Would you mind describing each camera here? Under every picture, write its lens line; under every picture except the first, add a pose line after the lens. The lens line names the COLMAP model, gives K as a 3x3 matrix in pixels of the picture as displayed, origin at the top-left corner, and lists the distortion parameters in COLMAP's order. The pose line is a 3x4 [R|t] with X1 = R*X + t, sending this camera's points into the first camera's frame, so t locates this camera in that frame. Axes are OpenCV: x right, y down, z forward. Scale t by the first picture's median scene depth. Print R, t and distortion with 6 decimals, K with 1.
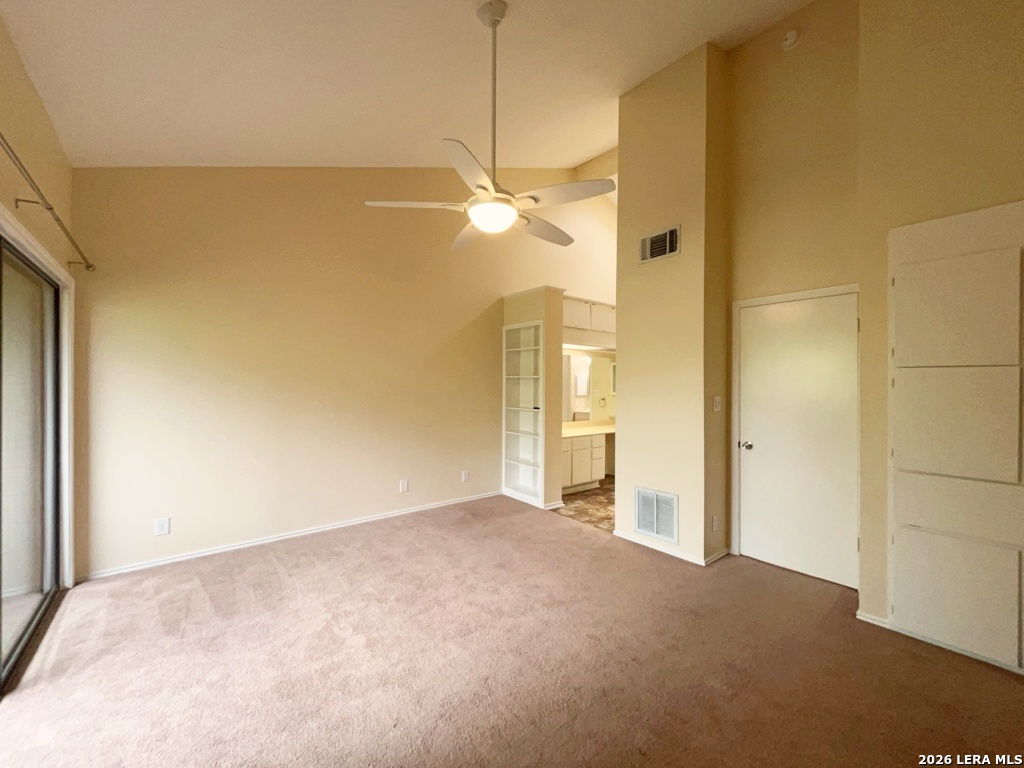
lens RADIAL K [[413.8, 0, 515.0], [0, 413.8, 385.5], [0, 0, 1]] dist [-0.002526, -0.000131]
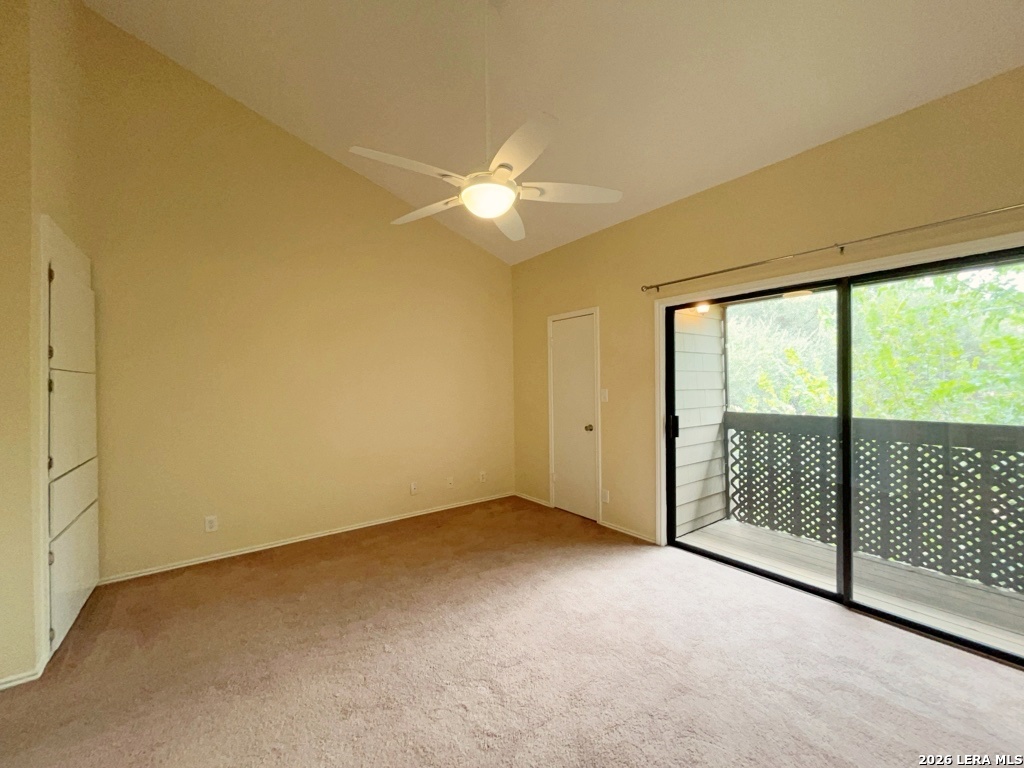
lens RADIAL K [[410.0, 0, 512.7], [0, 410.0, 383.2], [0, 0, 1]] dist [-0.001149, -0.000433]
pose [[-0.998988, 0.002494, 0.044905, -0.105432], [0.002556, 0.999996, 0.001320, -0.001112], [-0.044901, 0.001434, -0.998990, 1.352771]]
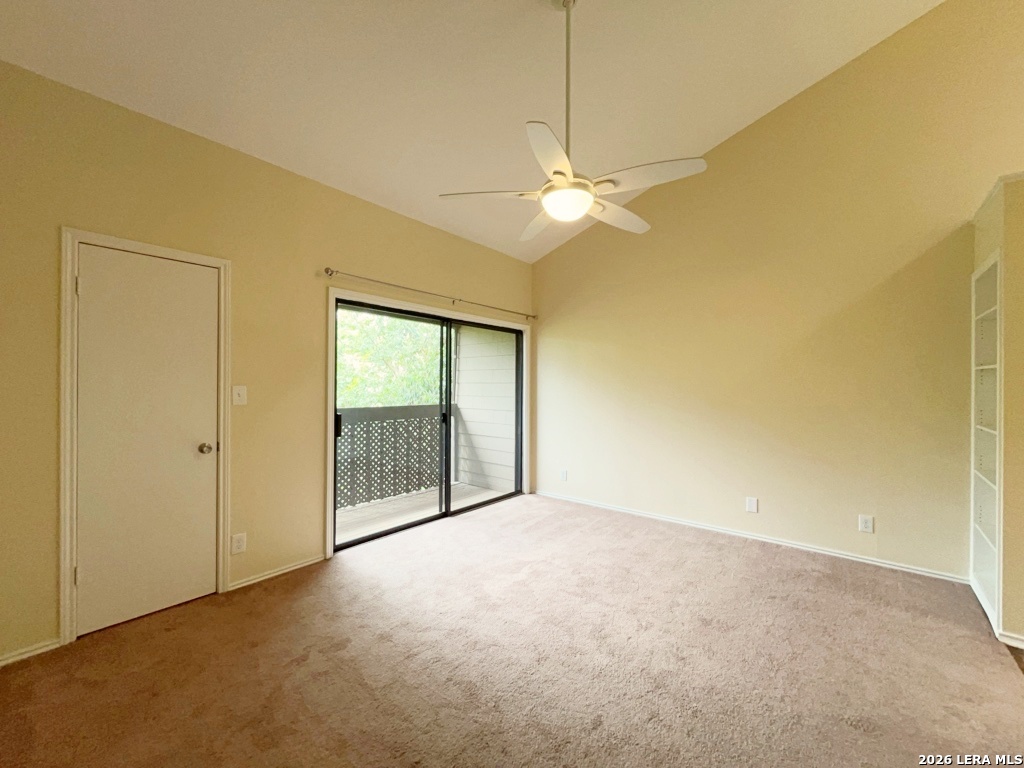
lens RADIAL K [[413.8, 0, 515.0], [0, 413.8, 385.5], [0, 0, 1]] dist [-0.002526, -0.000131]
pose [[0.200348, -0.002897, -0.979721, 0.611204], [-0.010158, 0.999936, -0.005034, 0.016043], [0.979672, 0.010960, 0.200306, 0.494590]]
